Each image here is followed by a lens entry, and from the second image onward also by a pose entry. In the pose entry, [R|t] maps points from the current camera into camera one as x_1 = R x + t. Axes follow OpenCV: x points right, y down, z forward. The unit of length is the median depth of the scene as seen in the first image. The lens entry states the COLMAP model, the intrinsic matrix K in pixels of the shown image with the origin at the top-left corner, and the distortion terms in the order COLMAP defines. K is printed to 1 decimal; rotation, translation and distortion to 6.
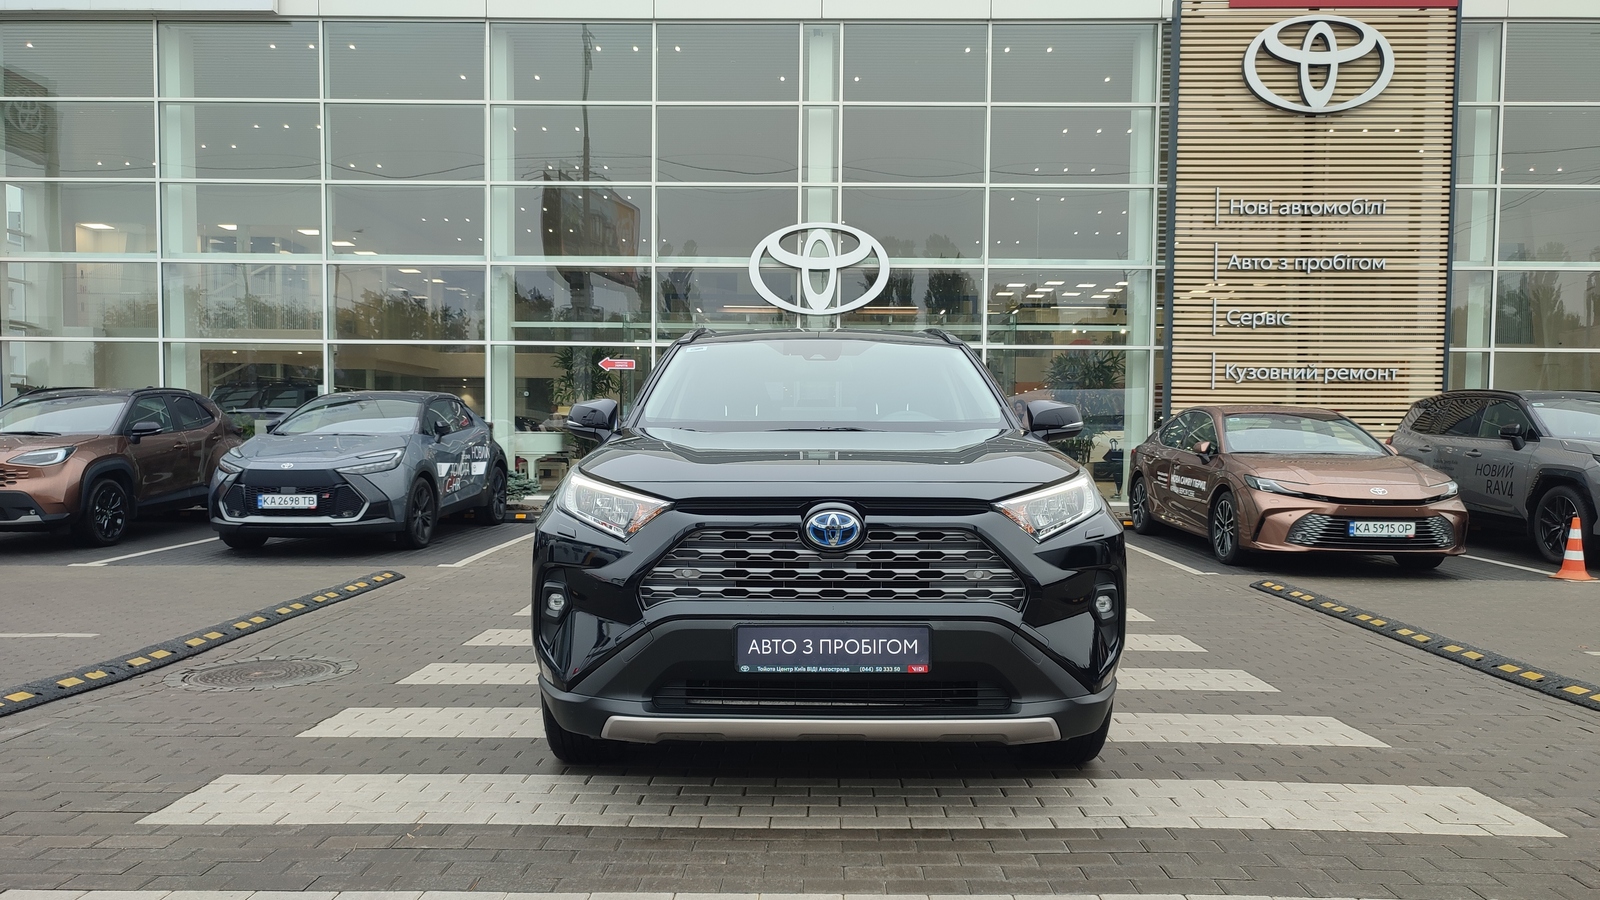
lens RADIAL K [[1251.9, 0, 799.6], [0, 1251.9, 466.6], [0, 0, 1]] dist [0.044487, -0.042911]
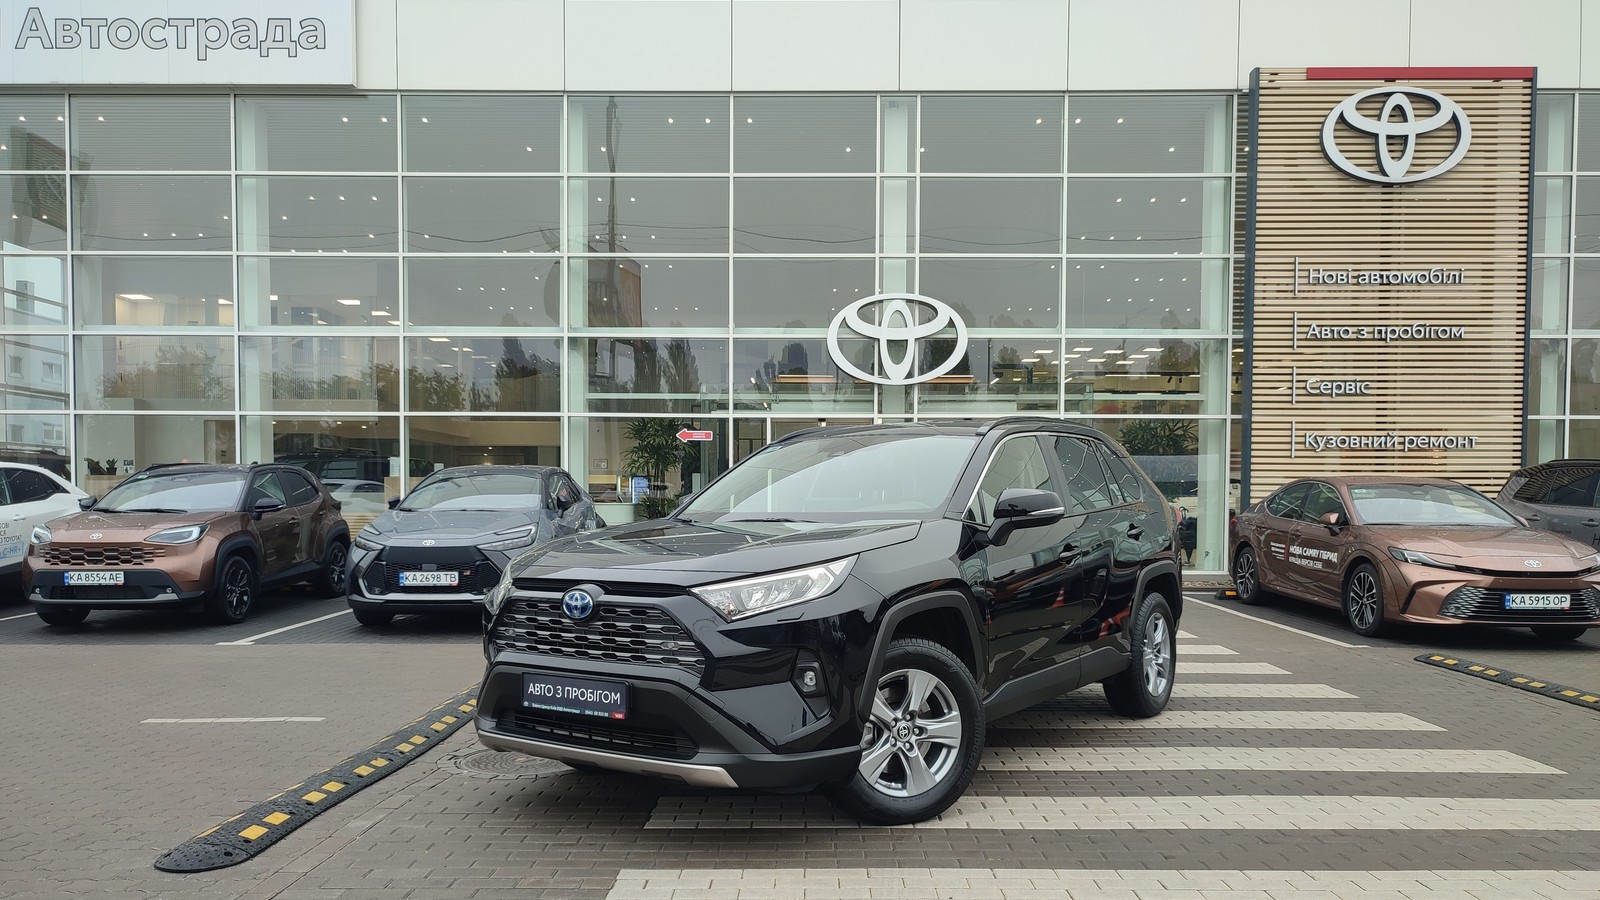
lens RADIAL K [[1251.6, 0, 801.7], [0, 1251.6, 516.7], [0, 0, 1]] dist [0.043374, -0.047244]
pose [[0.999952, -0.004951, 0.008428, -0.073300], [0.005047, 0.999922, -0.011402, -0.005160], [-0.008371, 0.011444, 0.999899, 0.000673]]
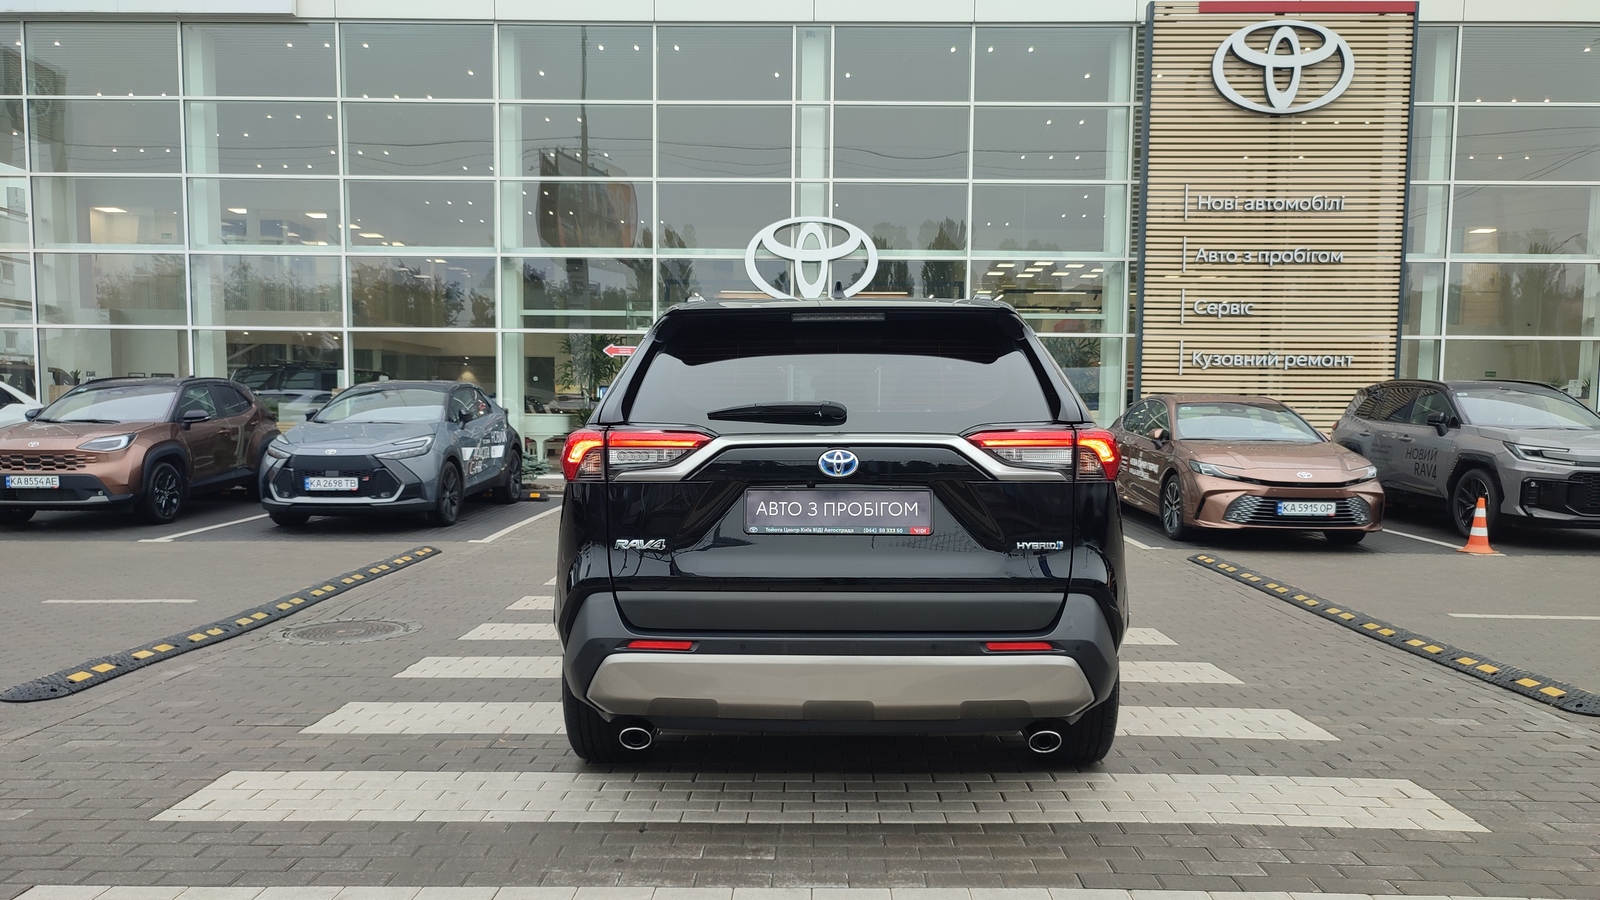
lens RADIAL K [[1252.4, 0, 799.3], [0, 1252.4, 487.7], [0, 0, 1]] dist [0.046914, -0.048155]
pose [[0.999995, -0.000313, 0.003027, 0.002353], [0.000198, 0.999270, 0.038193, -0.006953], [-0.003037, -0.038193, 0.999266, -0.070360]]
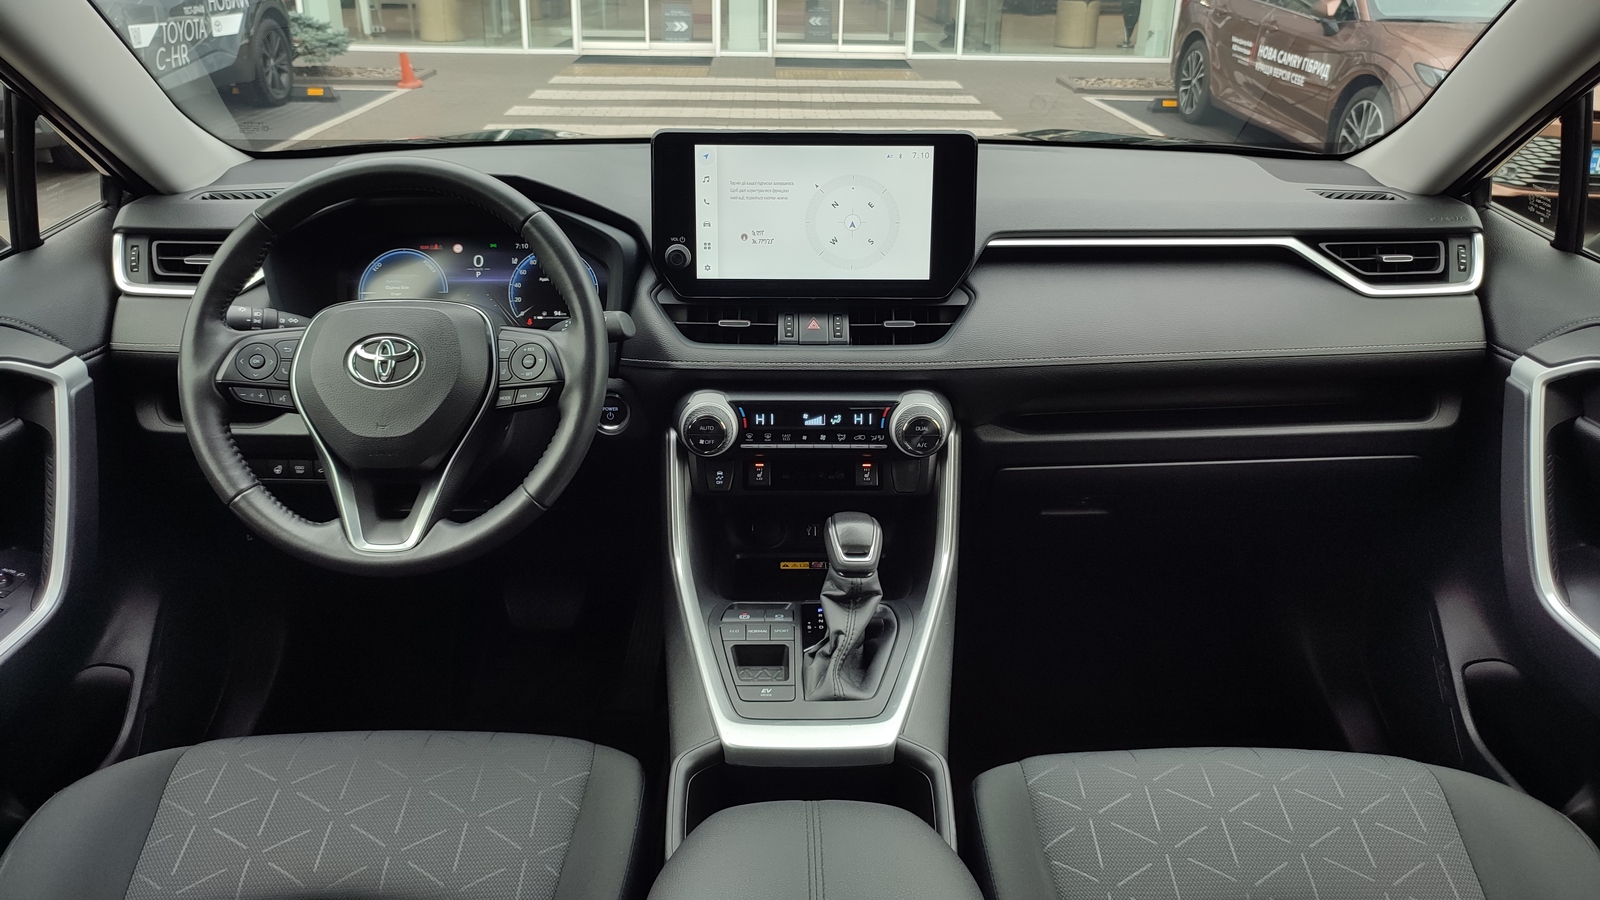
lens RADIAL K [[1248.8, 0, 797.0], [0, 1248.8, 396.9], [0, 0, 1]] dist [0.031151, -0.005299]
pose [[0.998983, -0.009562, 0.044062, 0.011563], [-0.005171, 0.946504, 0.322650, -0.022503], [-0.044791, -0.322550, 0.945492, 0.225538]]
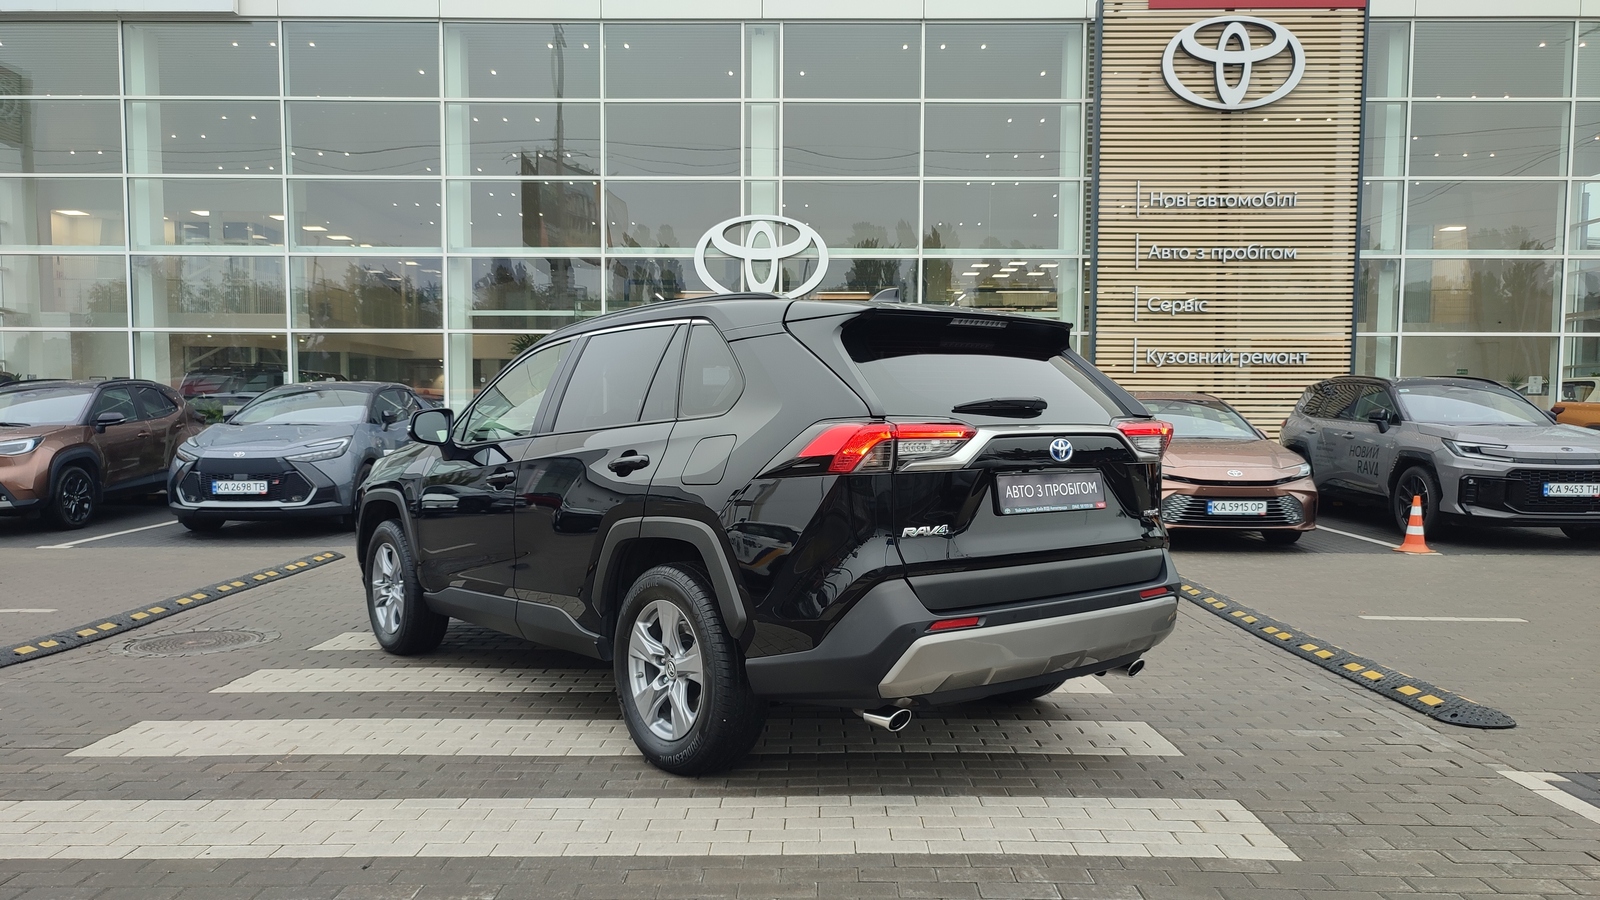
lens RADIAL K [[1251.9, 0, 799.6], [0, 1251.9, 466.6], [0, 0, 1]] dist [0.044487, -0.042911]
pose [[0.999953, -0.005205, 0.008167, 0.039943], [0.005041, 0.999788, 0.019985, -0.005724], [-0.008269, -0.019943, 0.999767, -0.052673]]
